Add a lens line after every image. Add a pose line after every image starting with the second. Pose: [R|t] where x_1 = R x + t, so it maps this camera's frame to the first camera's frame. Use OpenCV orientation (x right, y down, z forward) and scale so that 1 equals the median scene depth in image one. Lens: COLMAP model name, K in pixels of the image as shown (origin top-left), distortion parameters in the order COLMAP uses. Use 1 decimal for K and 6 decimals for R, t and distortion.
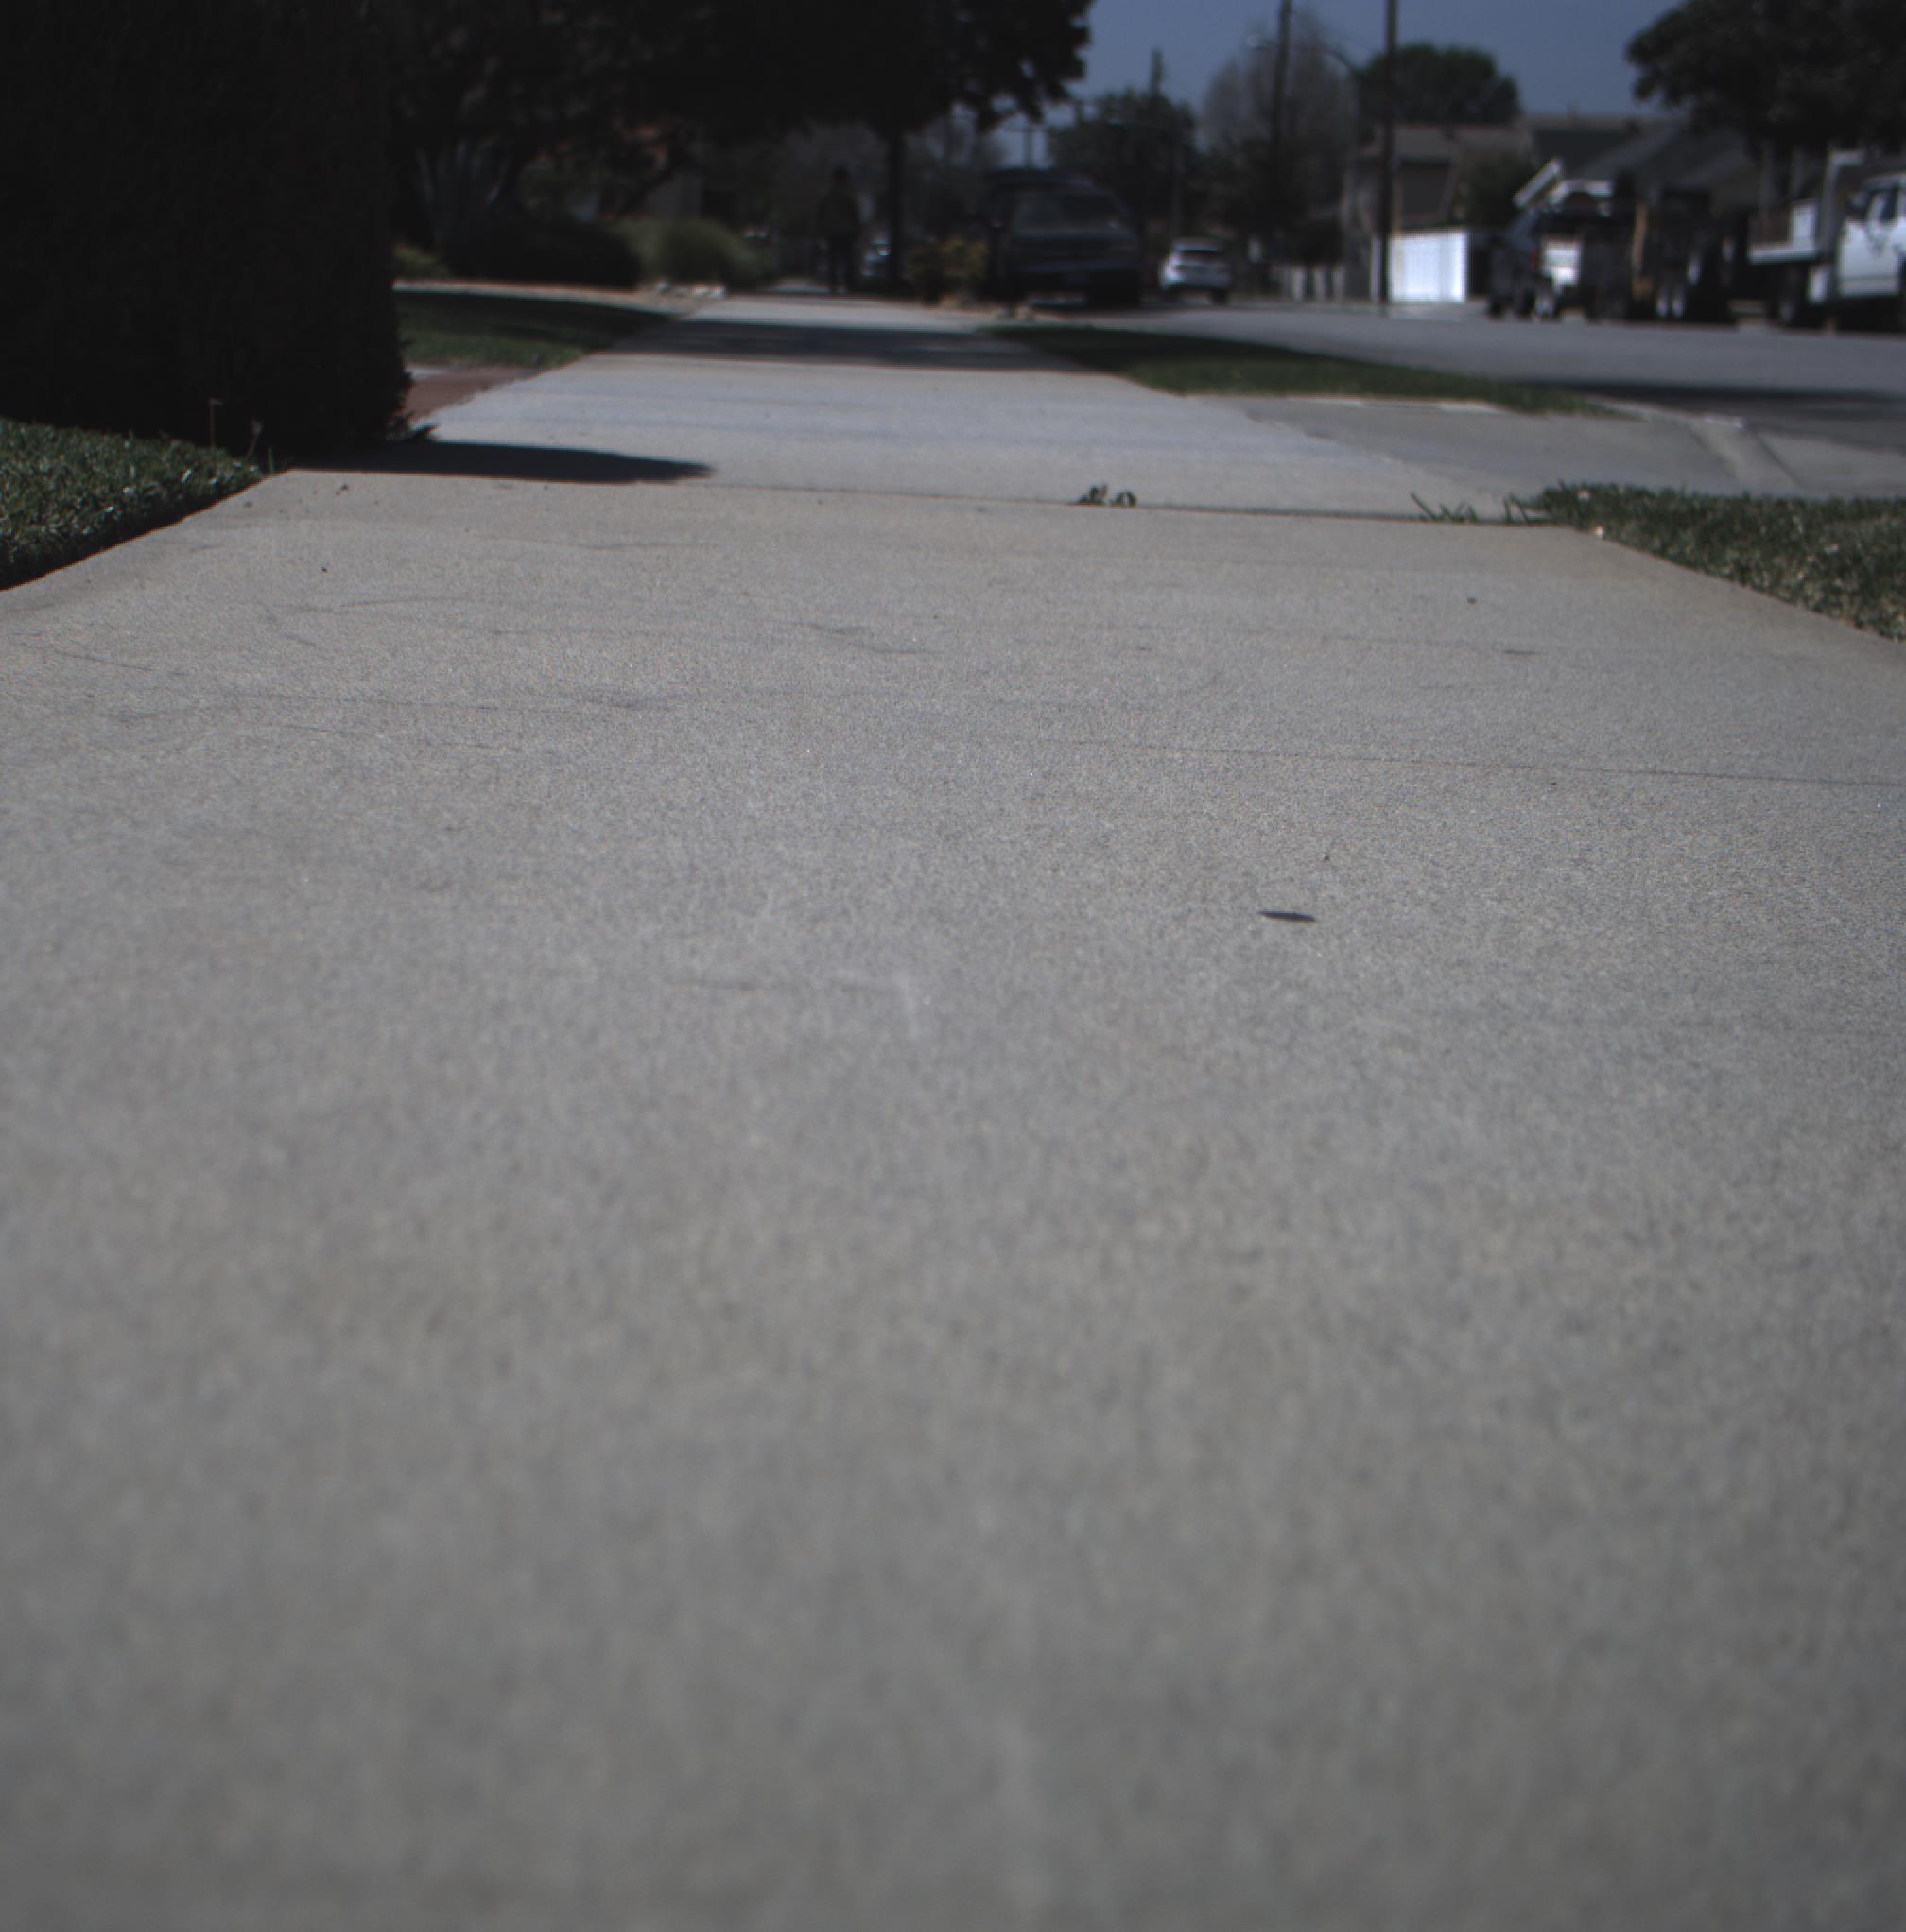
lens RADIAL K [[4167.4, 0, 692.1], [0, 4167.4, 965.4], [0, 0, 1]] dist [-0.189993, 0.687357]
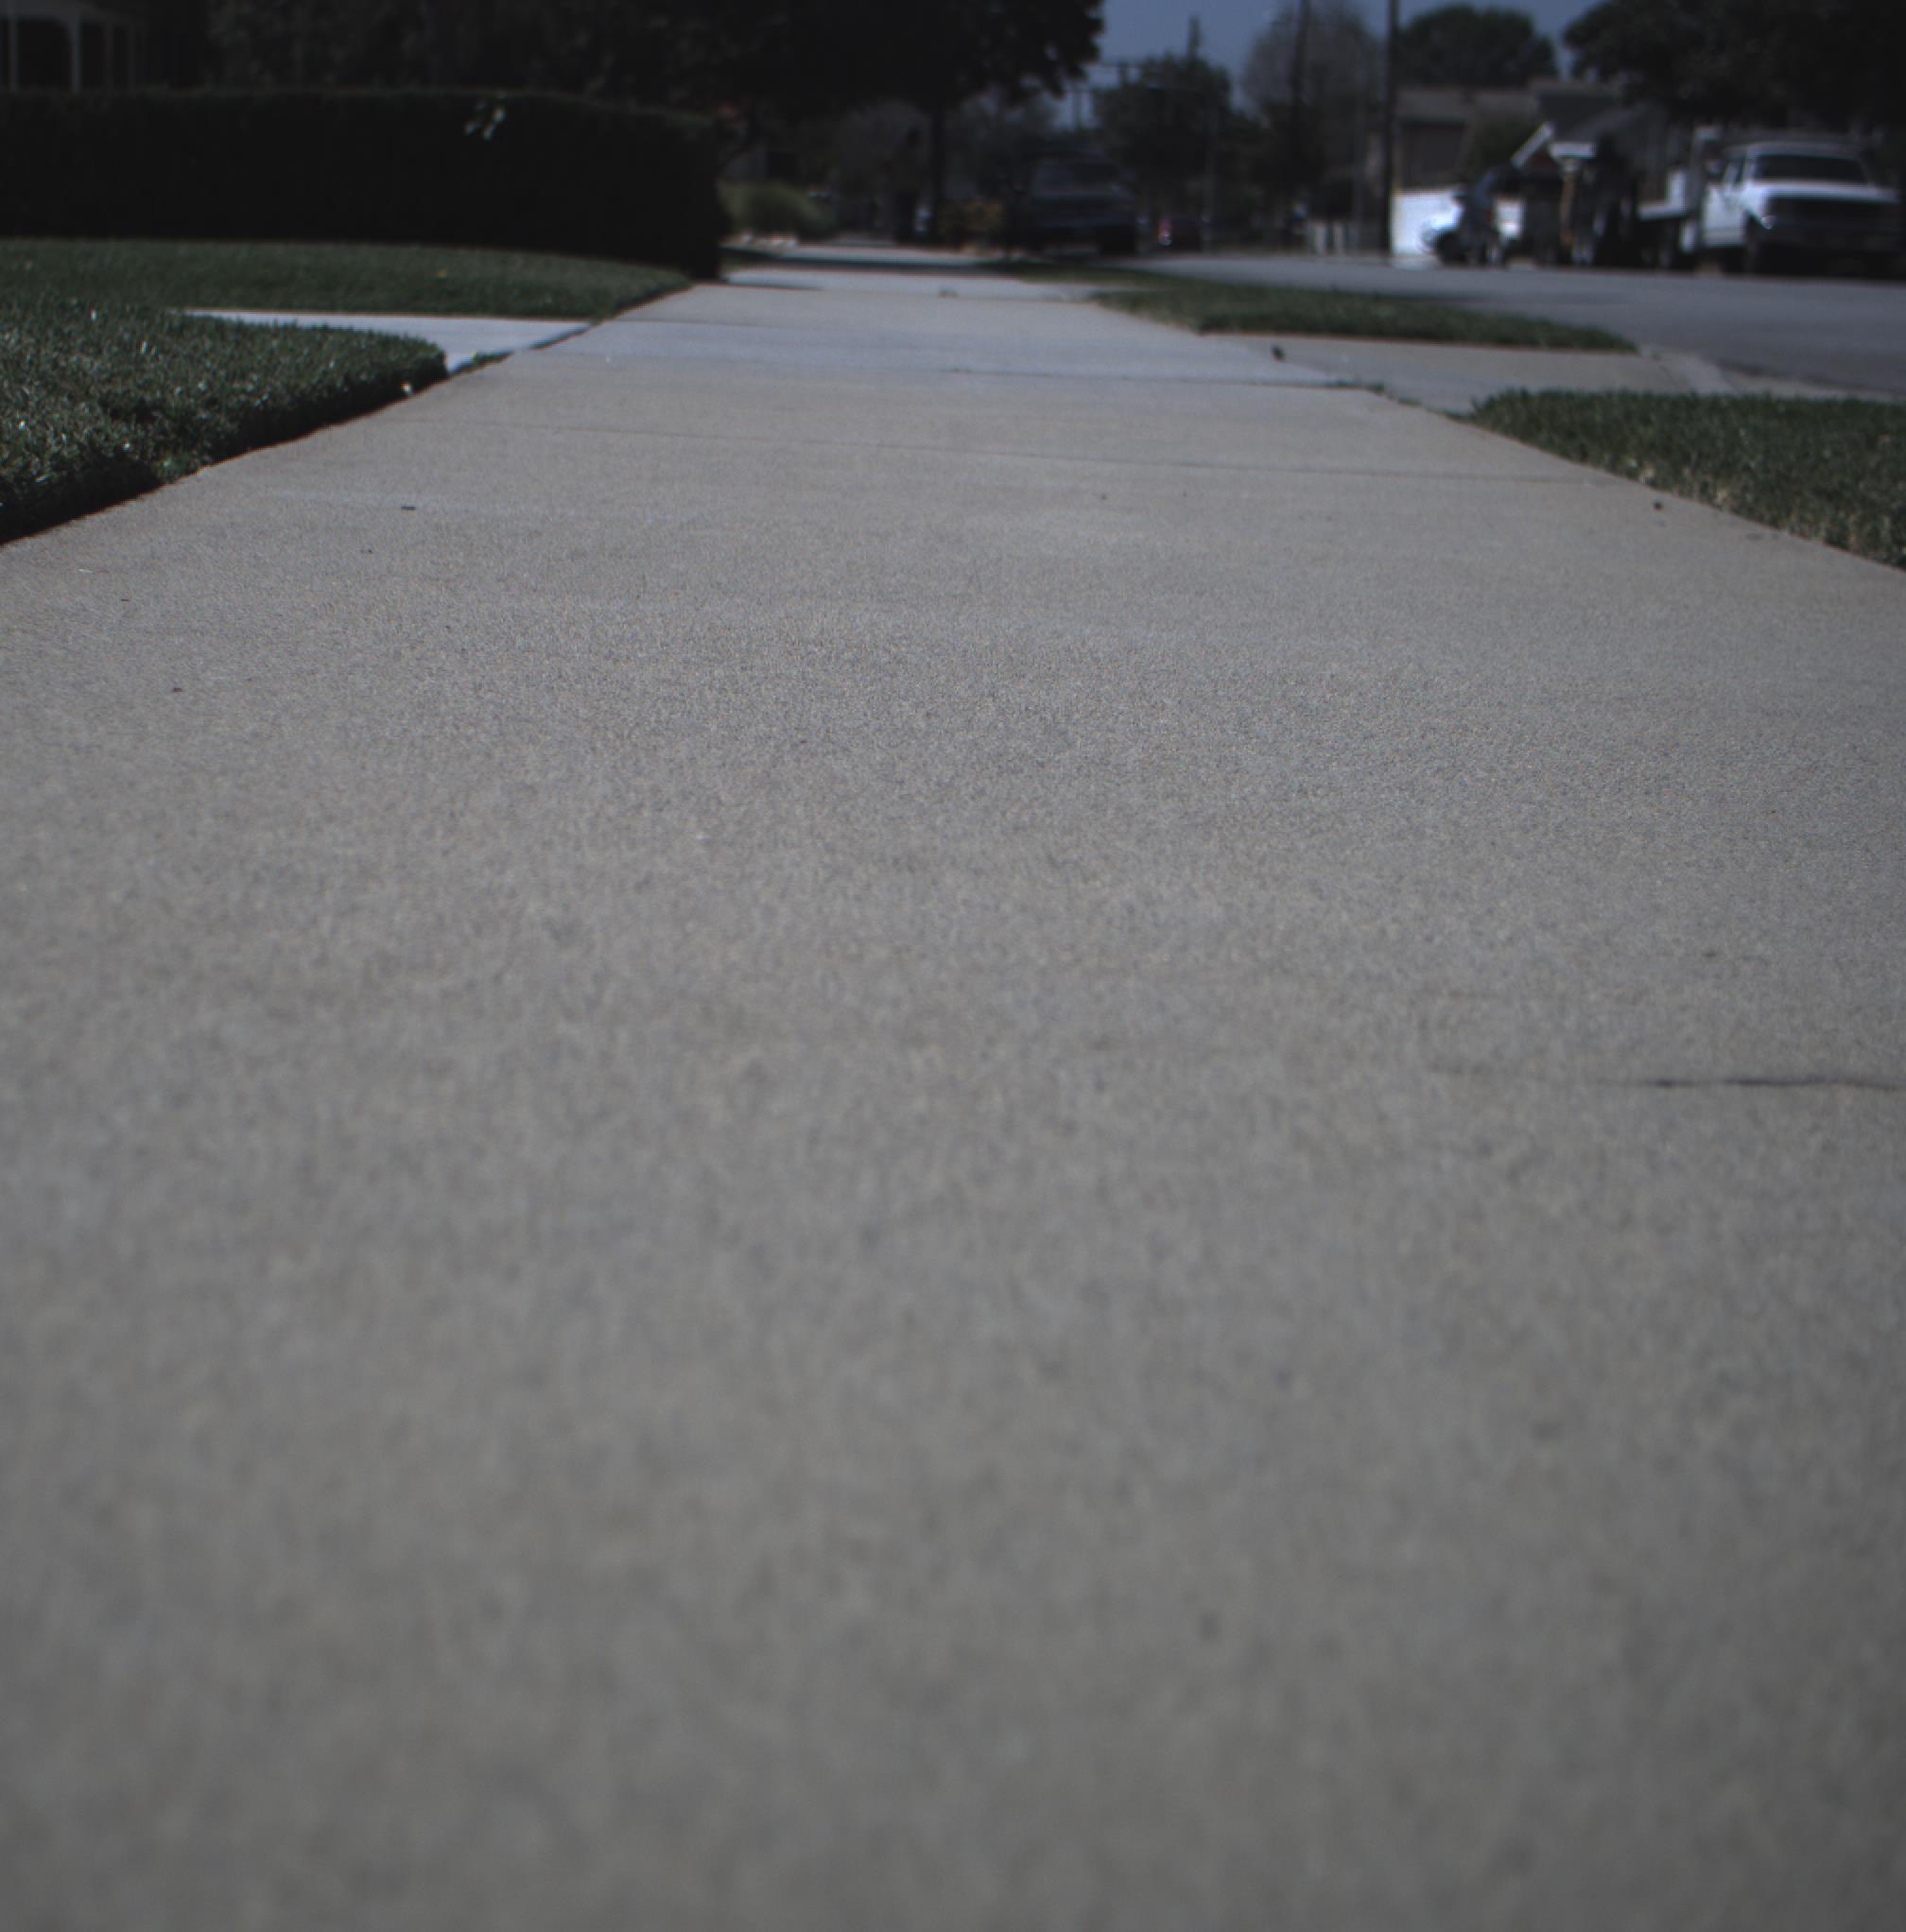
lens RADIAL K [[4167.4, 0, 692.1], [0, 4167.4, 965.4], [0, 0, 1]] dist [-0.189993, 0.687357]
pose [[0.999907, 0.001111, -0.013589, -0.004323], [-0.000968, 0.999944, 0.010513, 0.029268], [0.013599, -0.010499, 0.999852, -0.173791]]
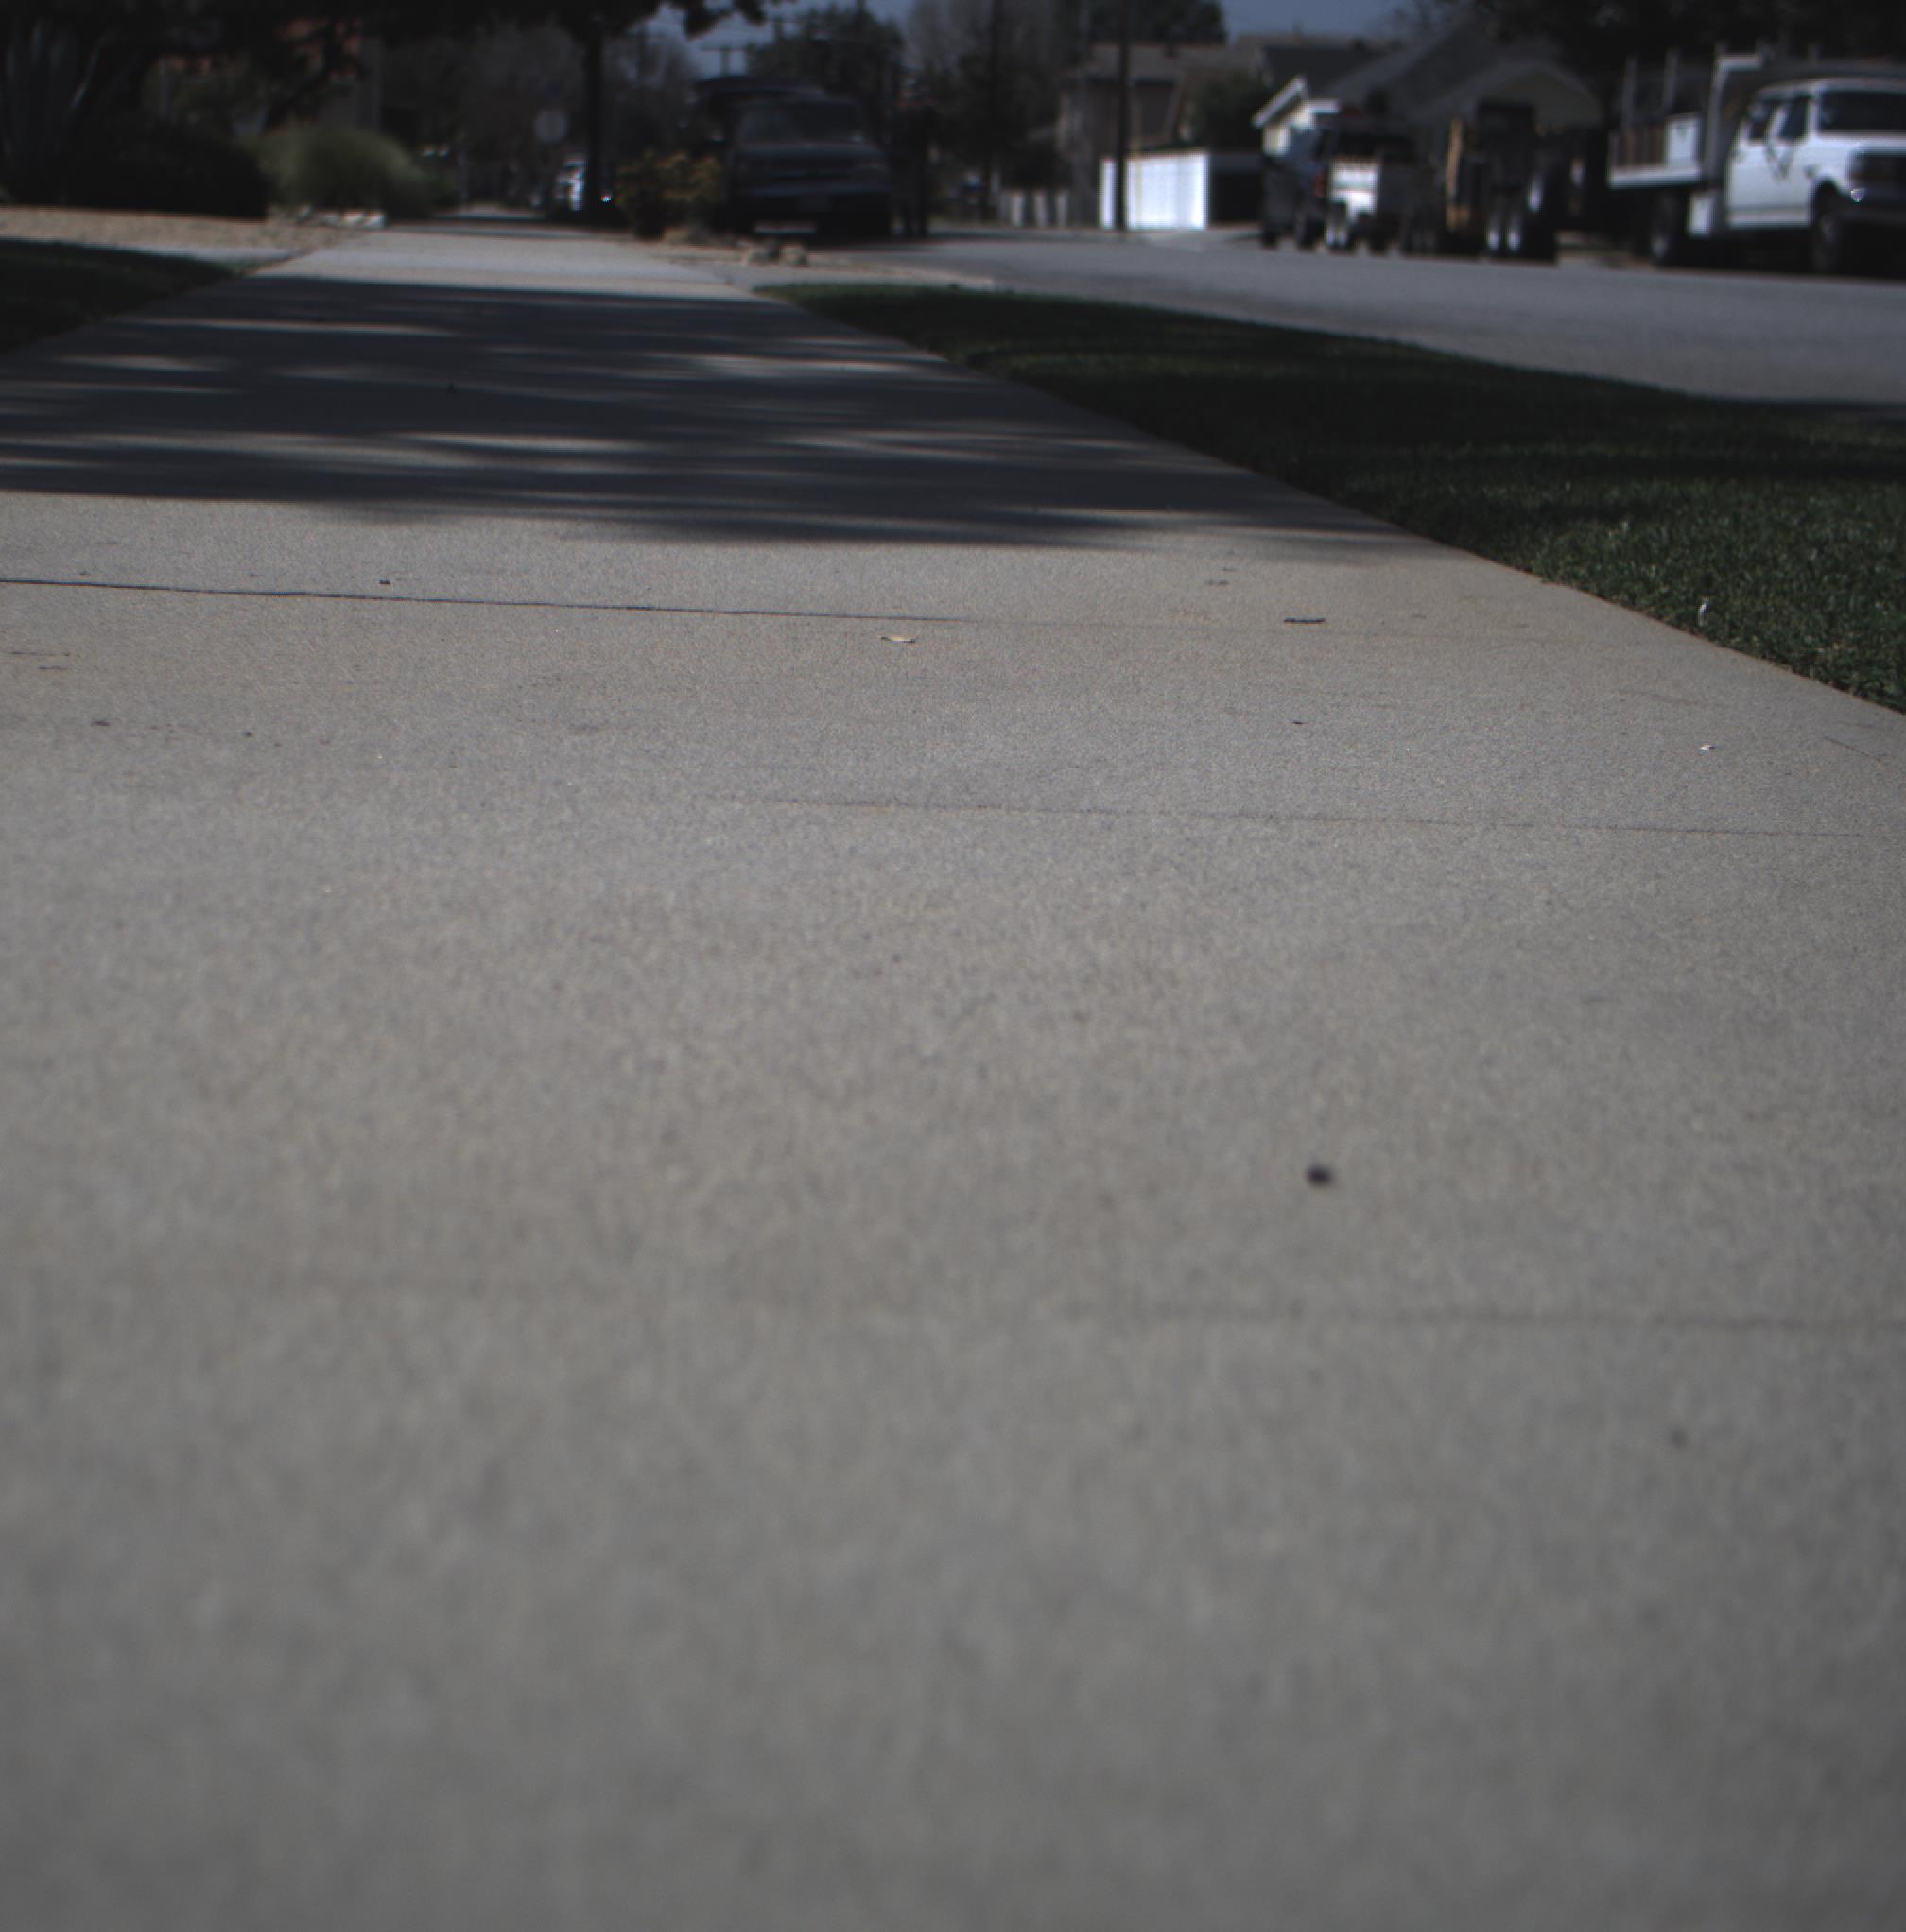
lens RADIAL K [[4167.4, 0, 692.1], [0, 4167.4, 965.4], [0, 0, 1]] dist [-0.189993, 0.687357]
pose [[0.997304, -0.008844, 0.072847, 0.004904], [0.007535, 0.999805, 0.018229, -0.022136], [-0.072994, -0.017631, 0.997177, 0.132852]]
